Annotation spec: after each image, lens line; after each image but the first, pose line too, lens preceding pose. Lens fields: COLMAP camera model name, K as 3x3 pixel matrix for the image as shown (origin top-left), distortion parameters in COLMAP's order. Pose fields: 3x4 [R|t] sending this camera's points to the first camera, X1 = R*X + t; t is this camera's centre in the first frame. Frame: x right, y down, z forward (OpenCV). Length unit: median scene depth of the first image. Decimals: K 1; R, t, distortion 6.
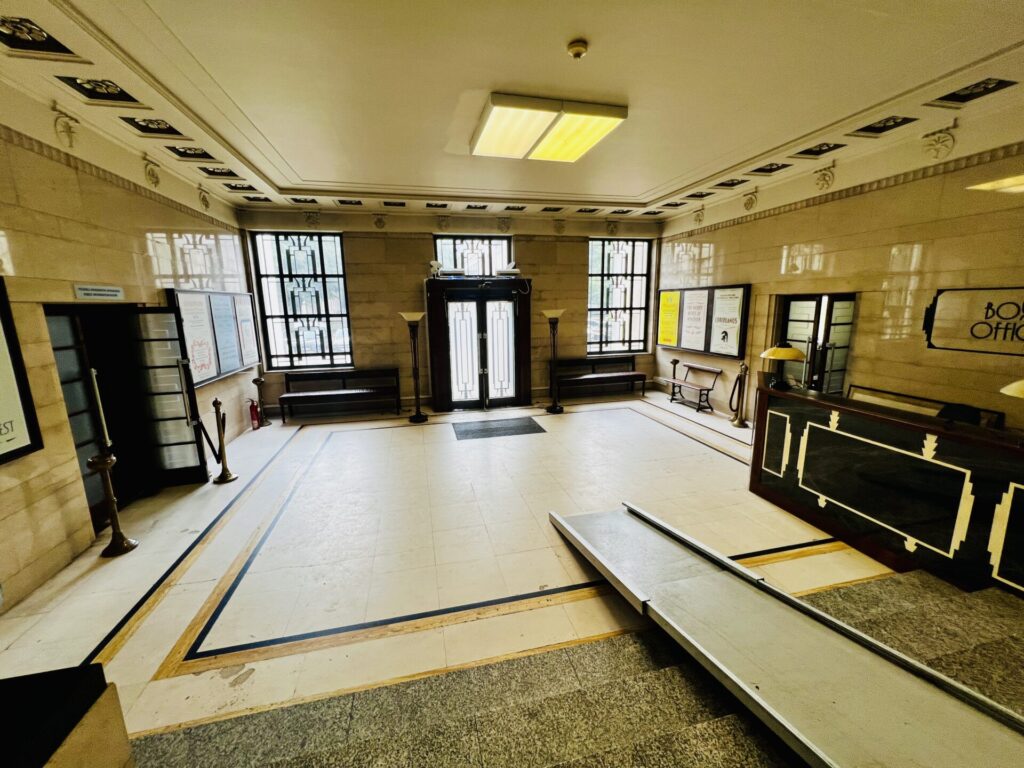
lens RADIAL K [[414.4, 0, 509.7], [0, 414.4, 383.1], [0, 0, 1]] dist [0.003576, -0.000225]
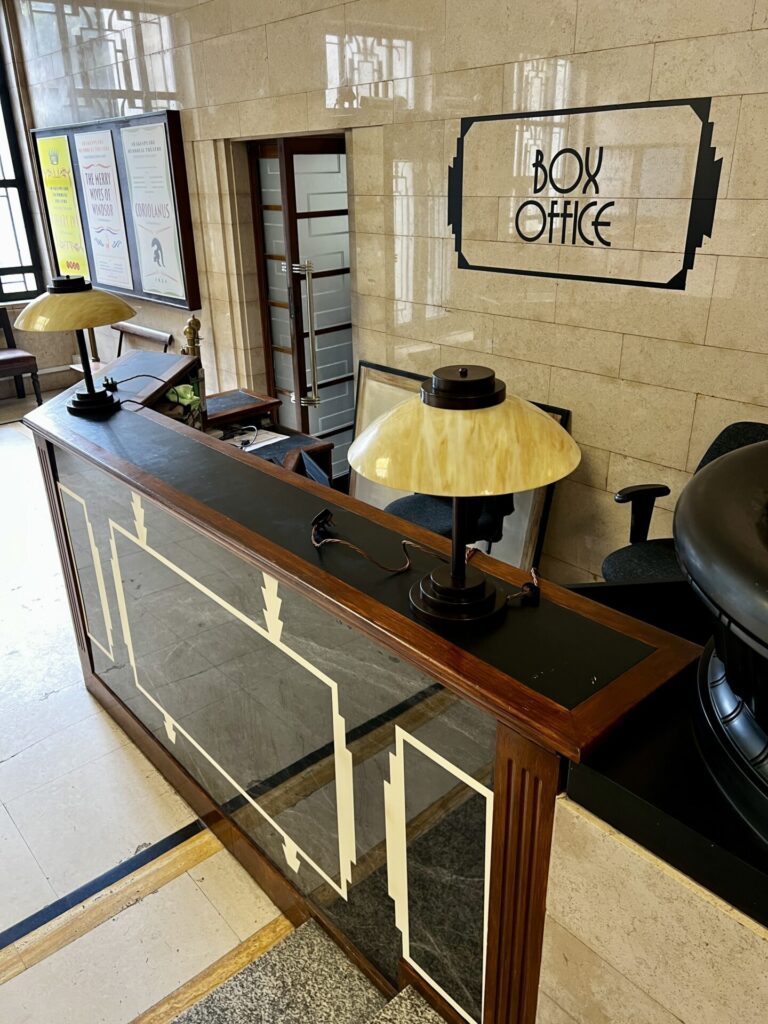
lens RADIAL K [[784.5, 0, 380.9], [0, 784.5, 519.7], [0, 0, 1]] dist [0.026653, -0.013914]
pose [[0.883468, -0.188655, 0.428828, 0.597162], [0.092610, 0.967601, 0.234885, -0.034492], [-0.459246, -0.167799, 0.872316, 0.314292]]
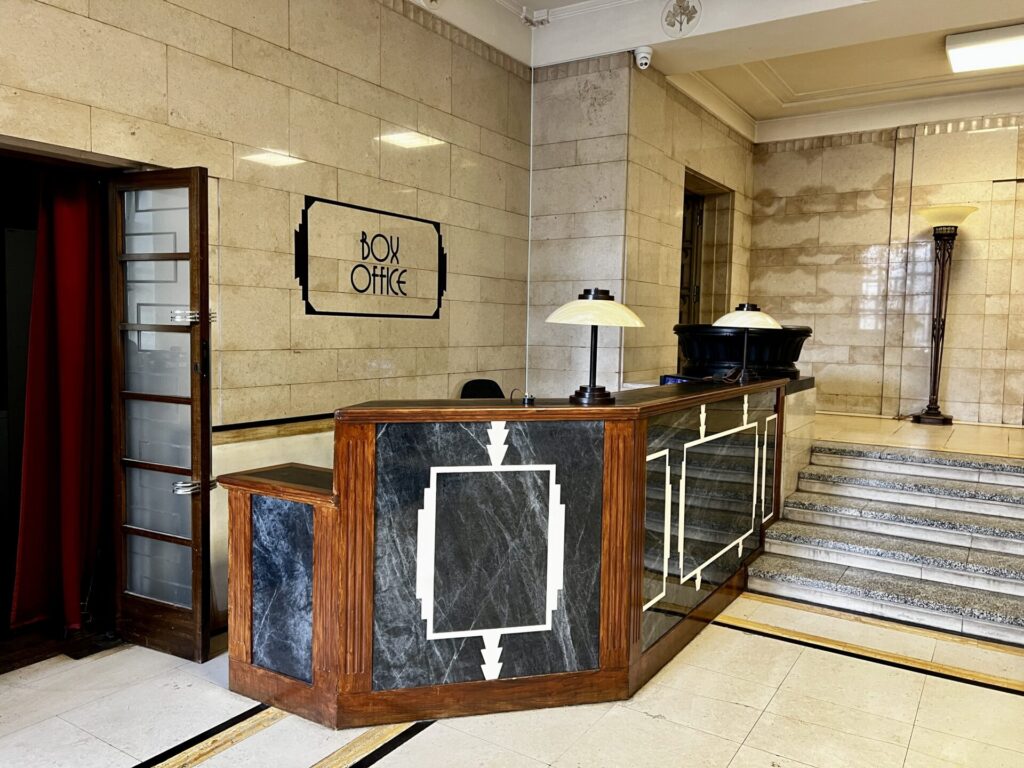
lens RADIAL K [[784.5, 0, 512.1], [0, 784.5, 384.8], [0, 0, 1]] dist [0.026653, -0.013914]
pose [[-0.696577, -0.049529, 0.715771, 0.187439], [0.126968, 0.973360, 0.190918, -0.166904], [-0.706159, 0.223869, -0.671731, 1.643394]]
